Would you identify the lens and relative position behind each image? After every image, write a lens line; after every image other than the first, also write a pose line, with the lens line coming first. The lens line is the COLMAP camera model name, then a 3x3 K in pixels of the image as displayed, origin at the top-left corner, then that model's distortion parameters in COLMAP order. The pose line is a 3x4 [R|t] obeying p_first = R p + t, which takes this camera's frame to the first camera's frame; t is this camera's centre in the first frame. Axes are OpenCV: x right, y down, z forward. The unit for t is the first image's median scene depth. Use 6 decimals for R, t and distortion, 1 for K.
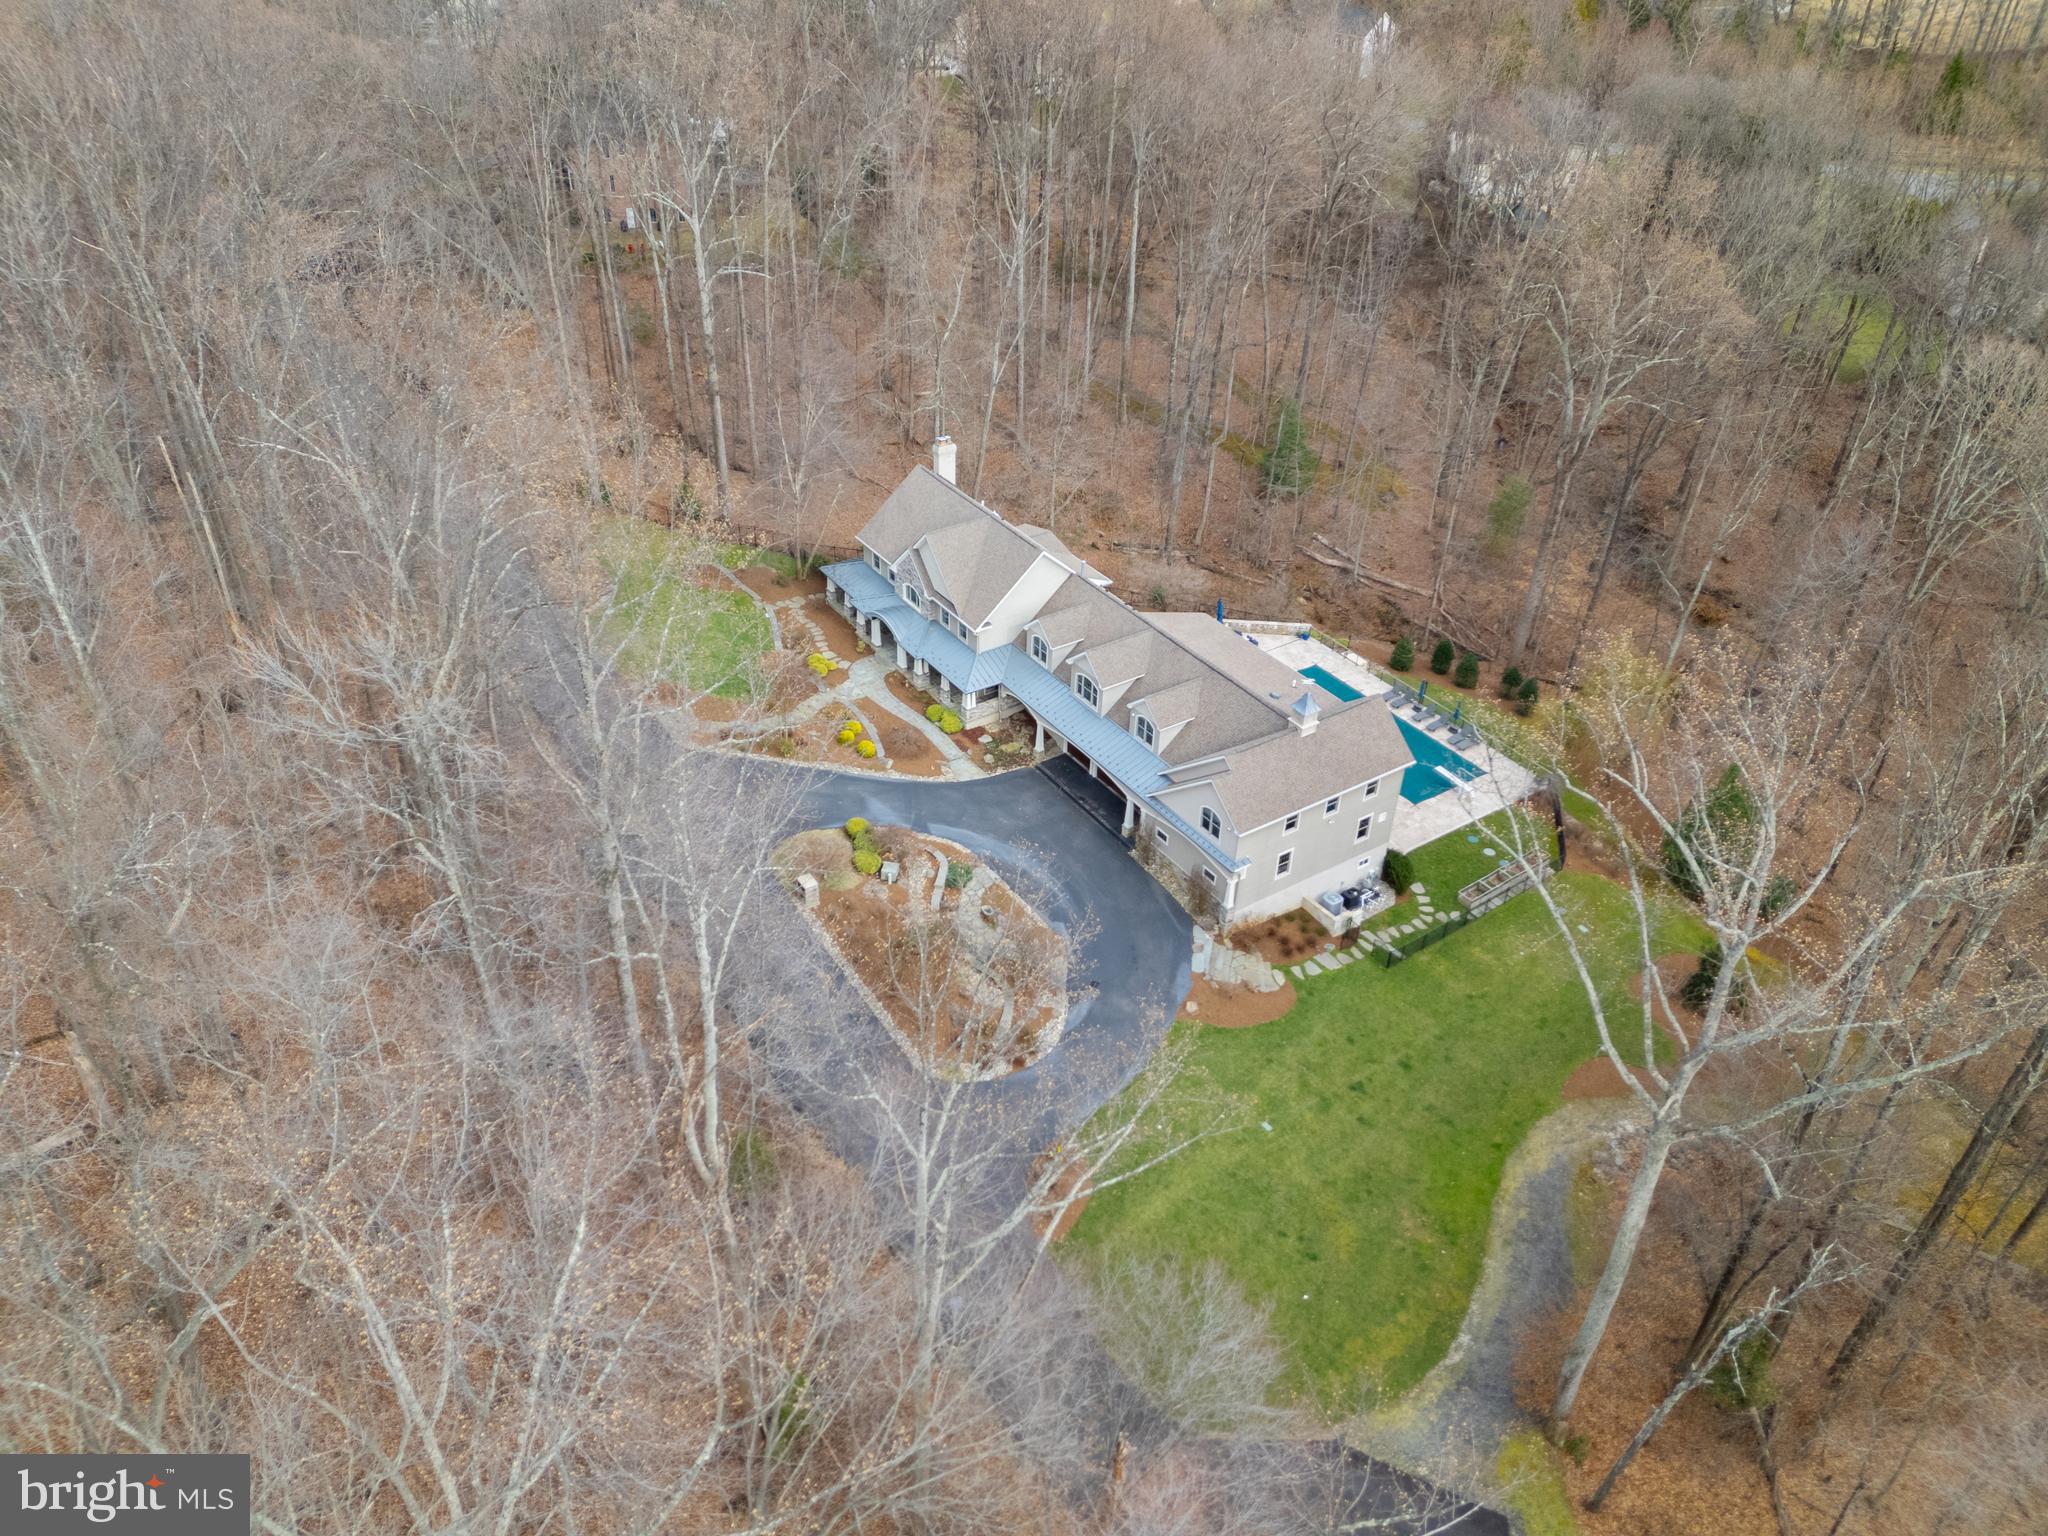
lens RADIAL K [[1498.0, 0, 1014.7], [0, 1498.0, 768.0], [0, 0, 1]] dist [0.007472, 0.001530]
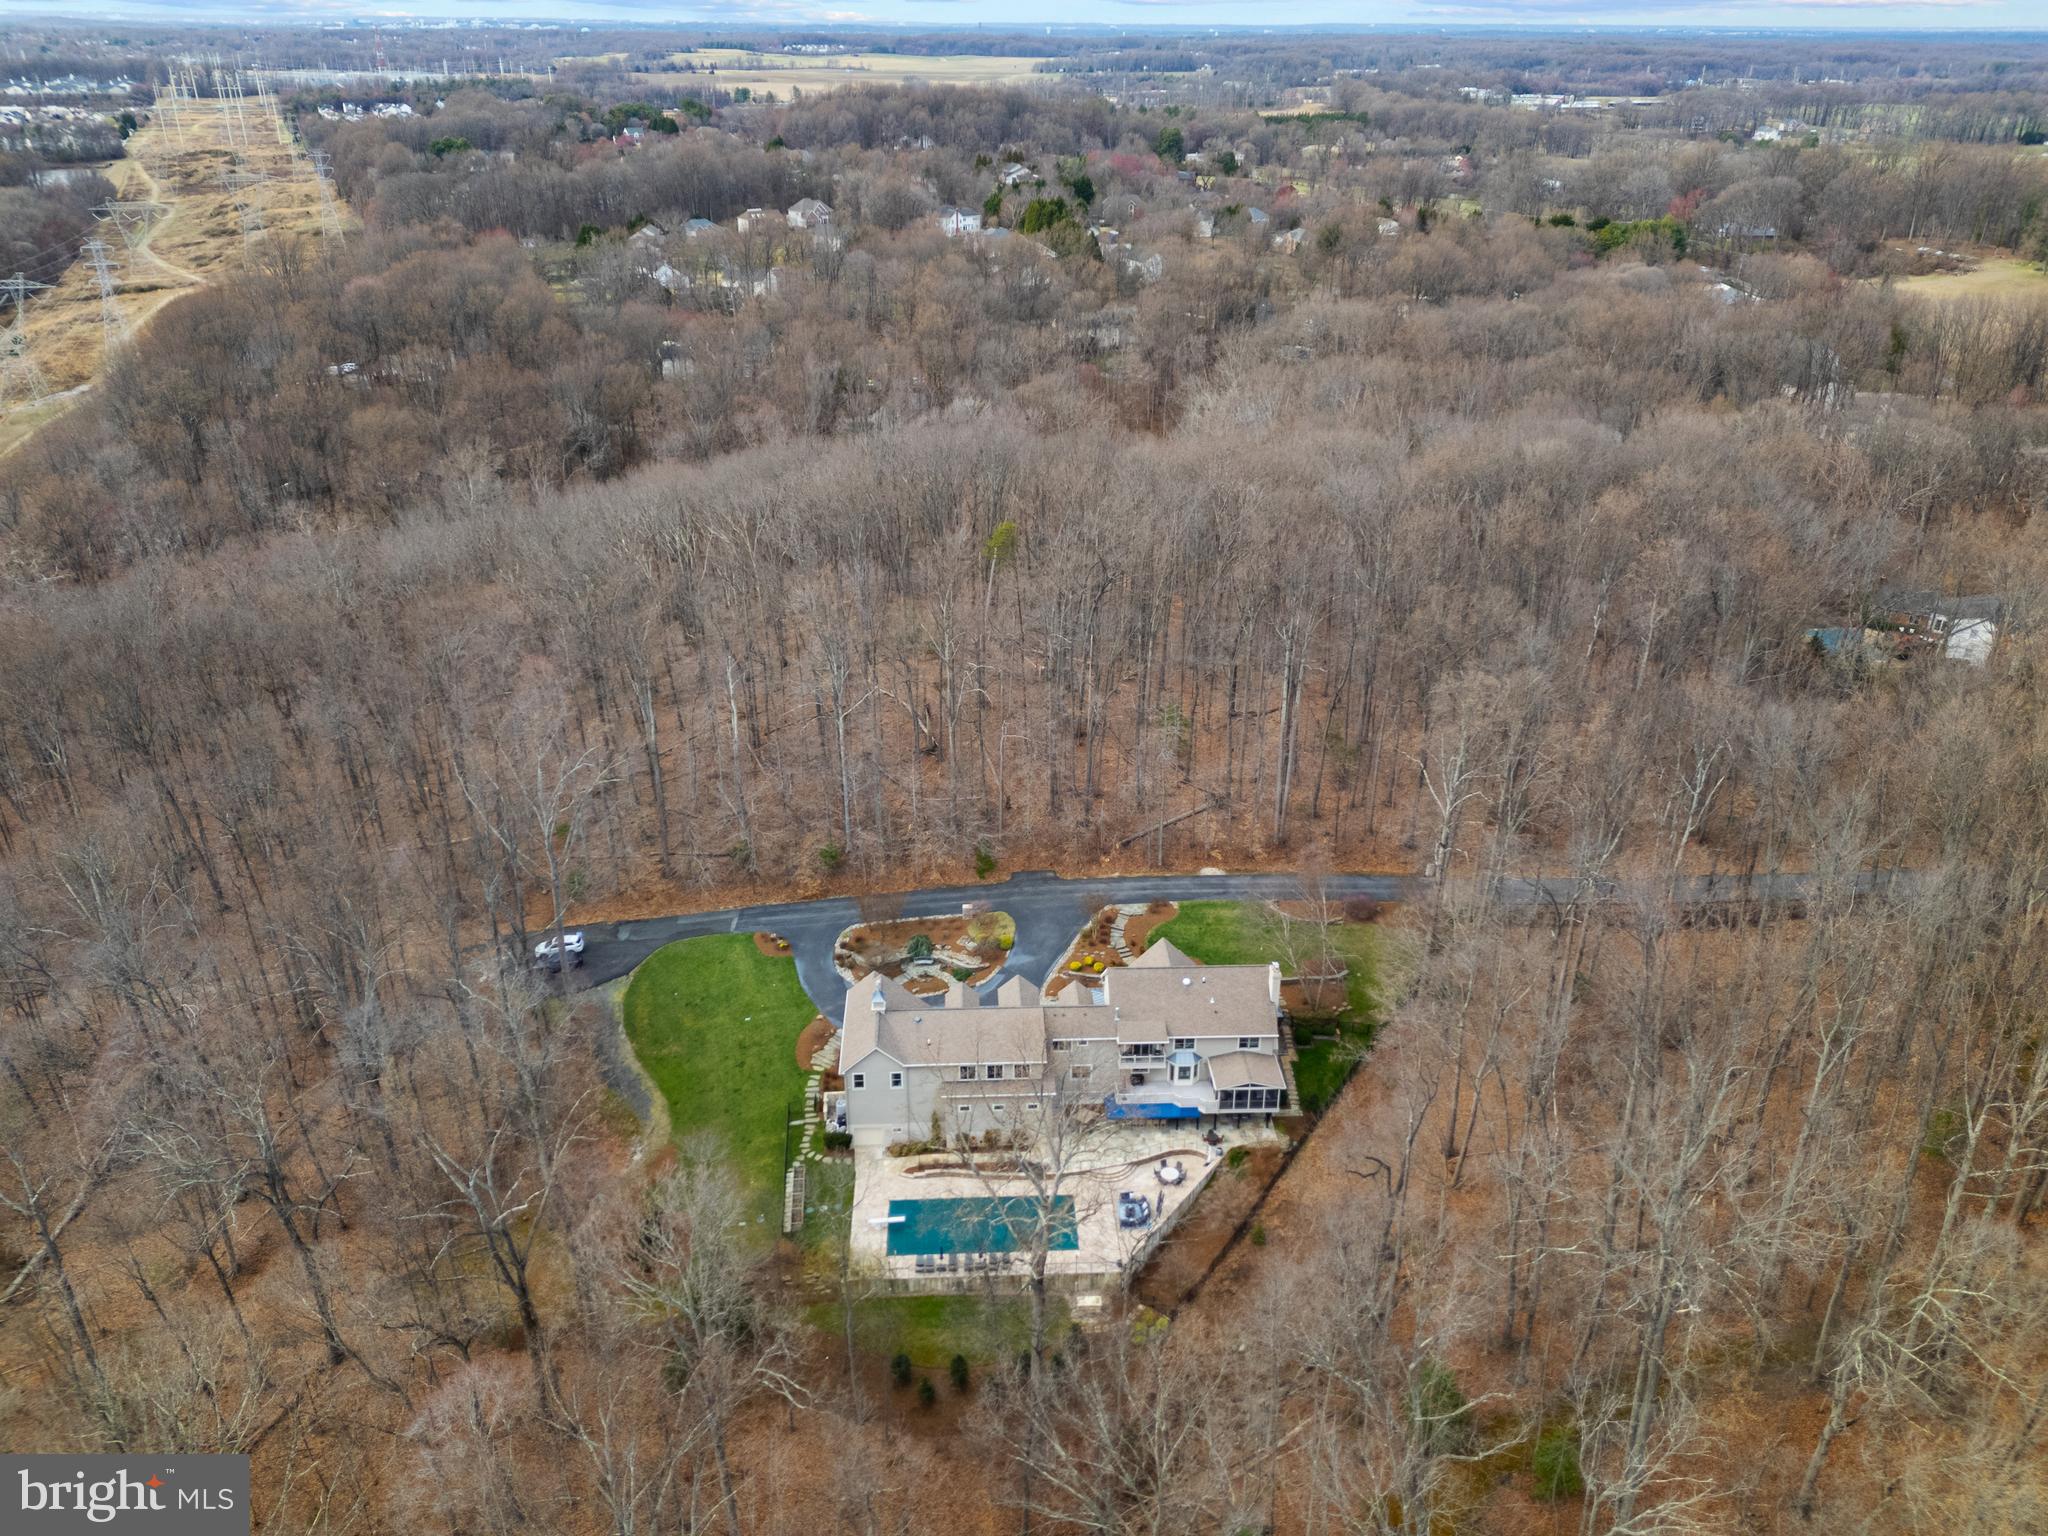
lens RADIAL K [[1498.0, 0, 1014.7], [0, 1498.0, 768.0], [0, 0, 1]] dist [0.007472, 0.001530]
pose [[-0.521830, 0.358714, -0.773962, 1.297895], [-0.503266, 0.603116, 0.618849, -1.290242], [0.688779, 0.712443, -0.134196, 1.131790]]
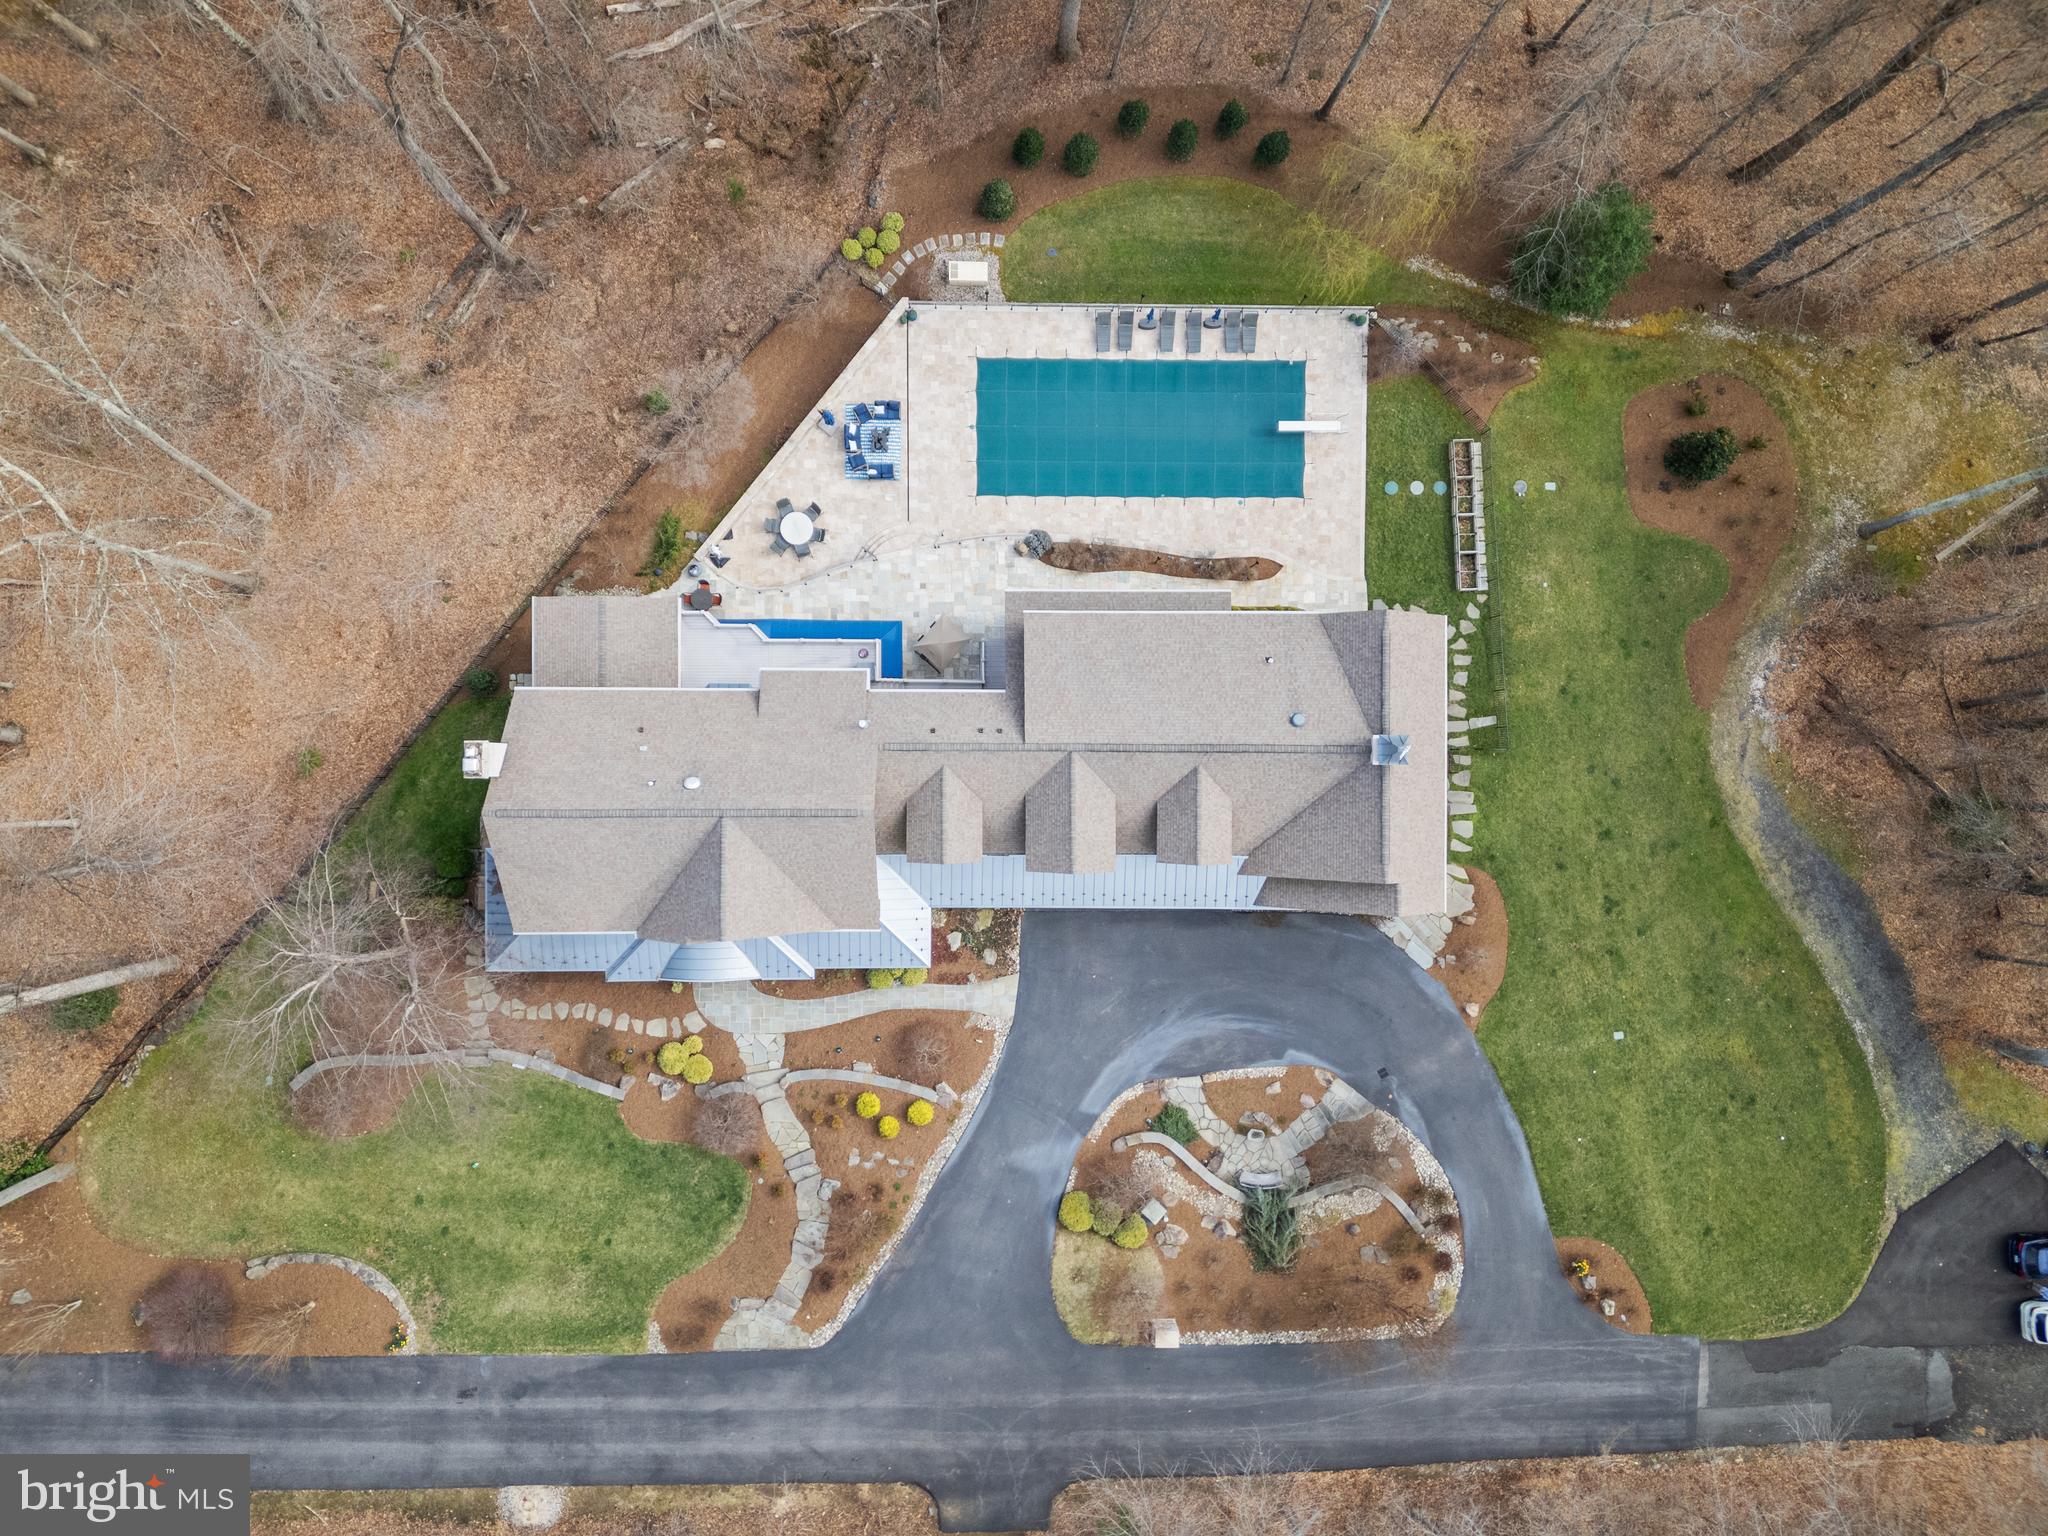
lens RADIAL K [[1498.0, 0, 1014.7], [0, 1498.0, 768.0], [0, 0, 1]] dist [0.007472, 0.001530]
pose [[0.563738, -0.825664, 0.021877, 0.058047], [0.461536, 0.336867, 0.820674, -0.730589], [-0.684970, -0.452548, 0.570978, 0.688313]]
